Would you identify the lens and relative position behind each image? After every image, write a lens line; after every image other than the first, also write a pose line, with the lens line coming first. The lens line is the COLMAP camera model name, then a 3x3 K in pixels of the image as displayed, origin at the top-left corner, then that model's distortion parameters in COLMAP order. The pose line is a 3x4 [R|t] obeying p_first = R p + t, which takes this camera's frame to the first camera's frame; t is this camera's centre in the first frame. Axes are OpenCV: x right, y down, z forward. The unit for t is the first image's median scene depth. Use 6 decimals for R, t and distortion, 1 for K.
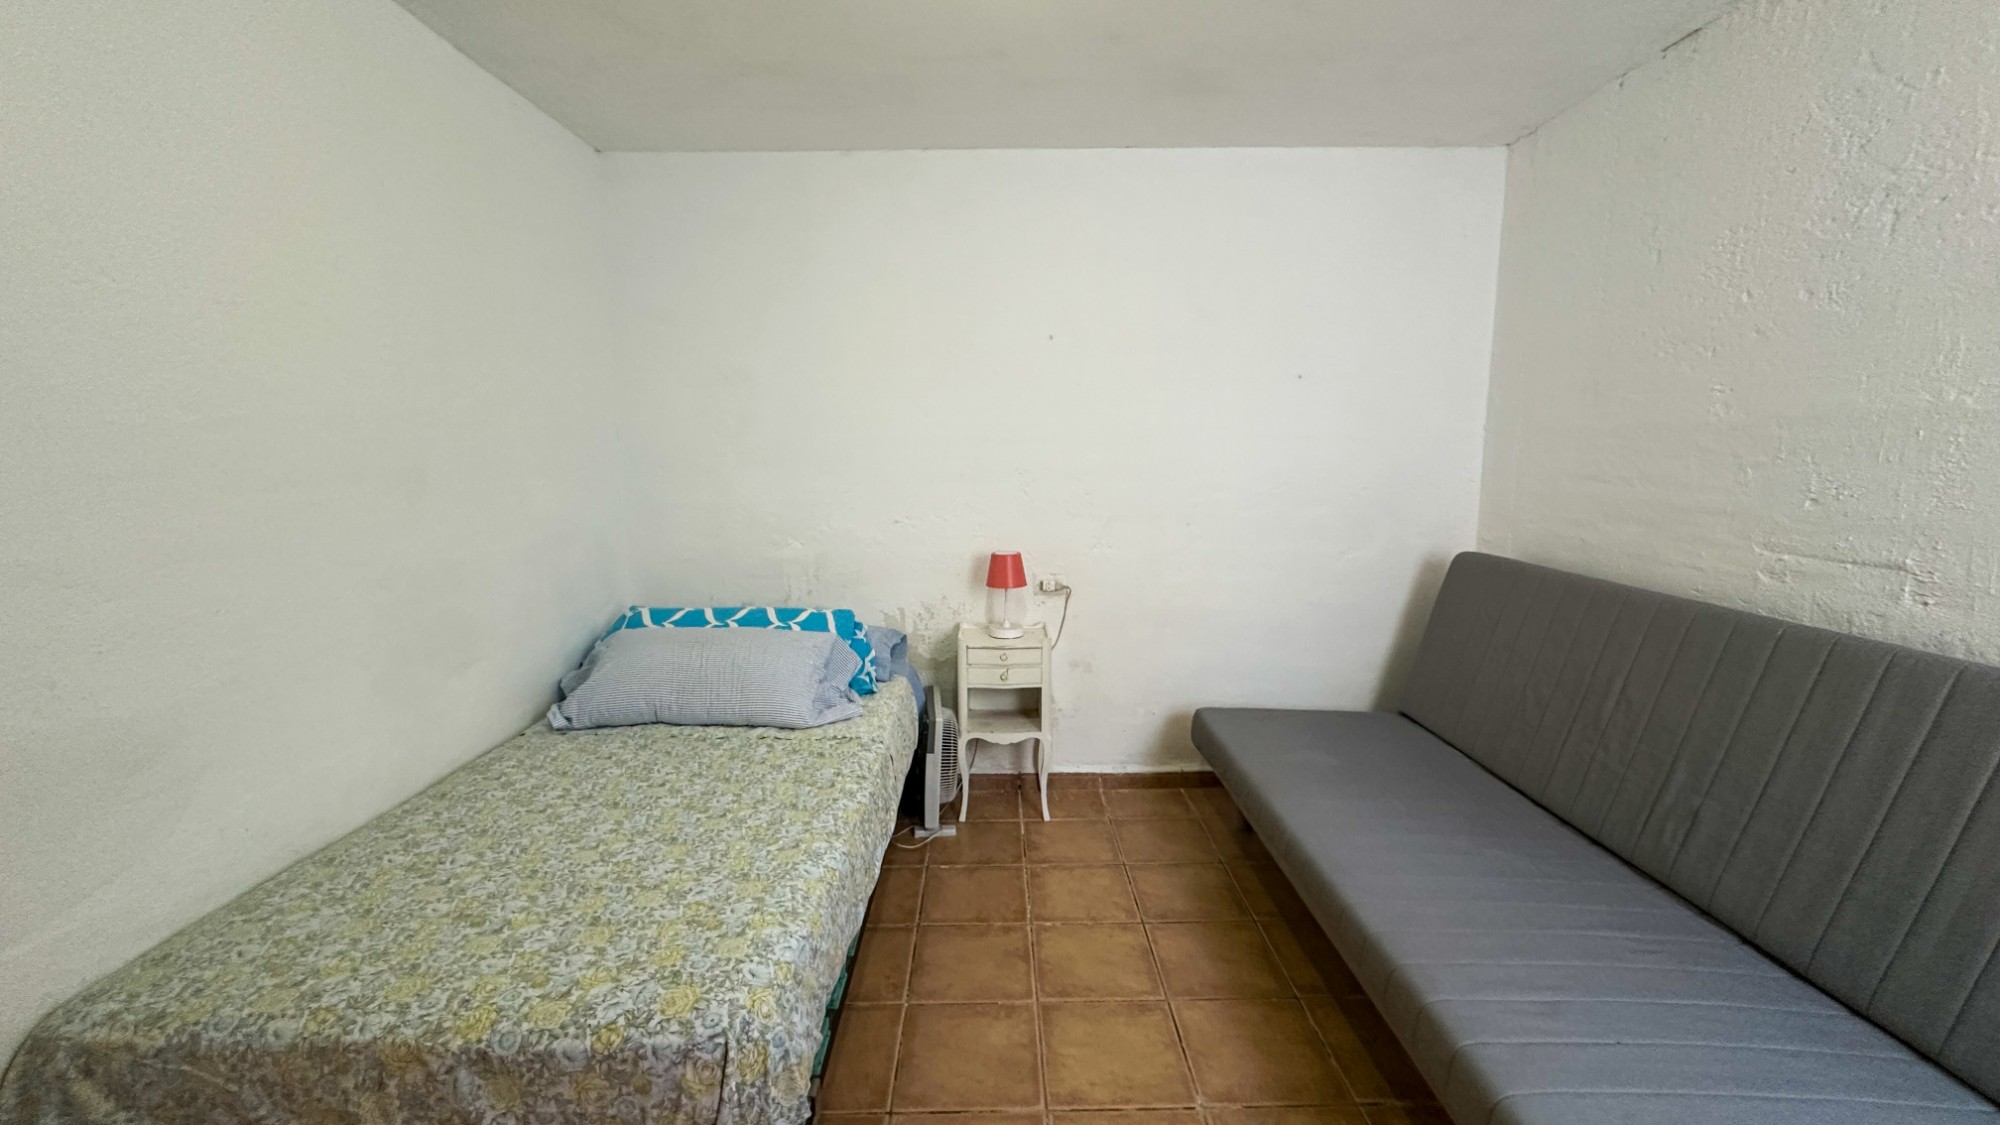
lens RADIAL K [[799.0, 0, 999.4], [0, 799.0, 569.8], [0, 0, 1]] dist [-0.000954, 0.000664]
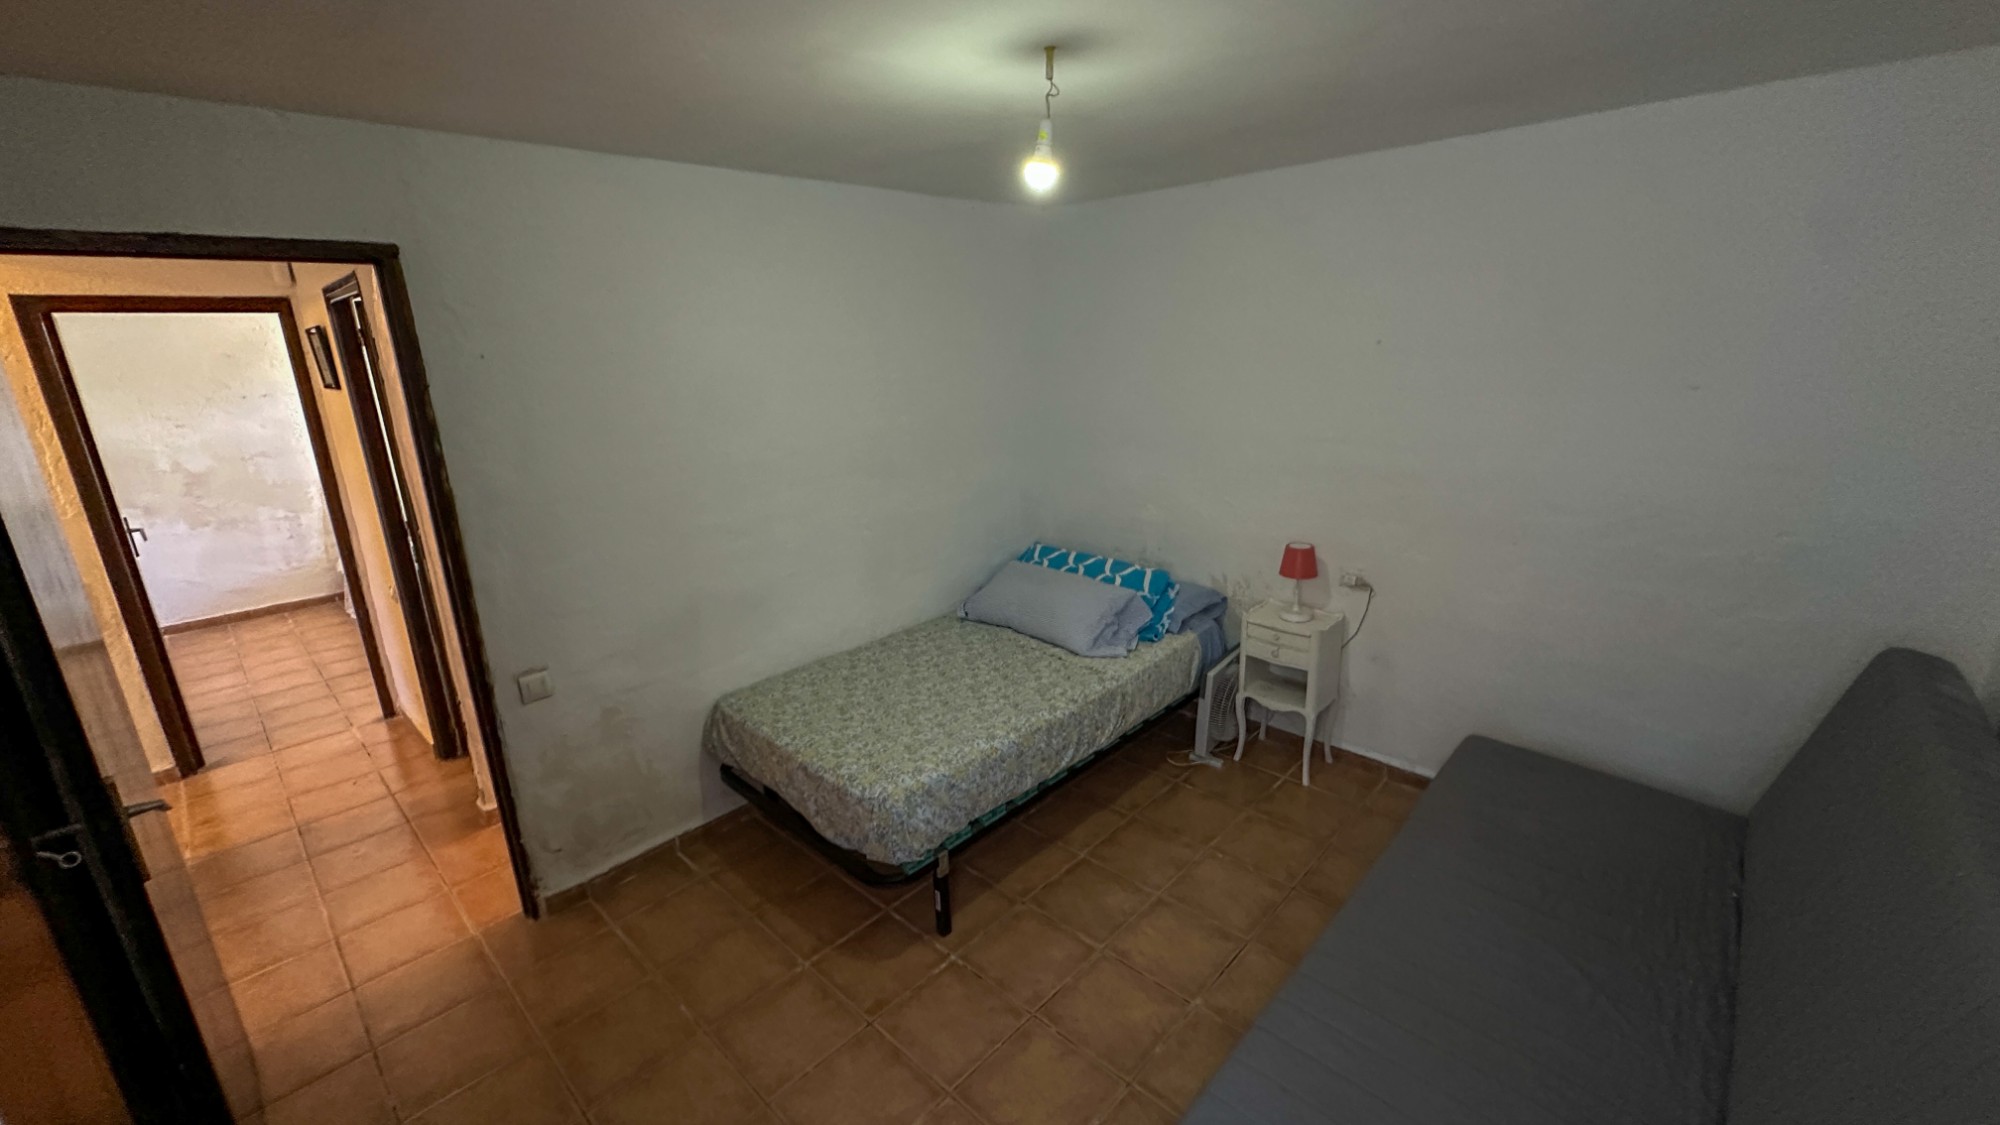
lens RADIAL K [[799.0, 0, 1003.3], [0, 799.0, 557.6], [0, 0, 1]] dist [-0.000954, 0.000664]
pose [[0.720488, 0.172236, -0.671737, 0.578638], [-0.077196, 0.982565, 0.169135, -0.202730], [0.689157, -0.070004, 0.721223, -0.109872]]
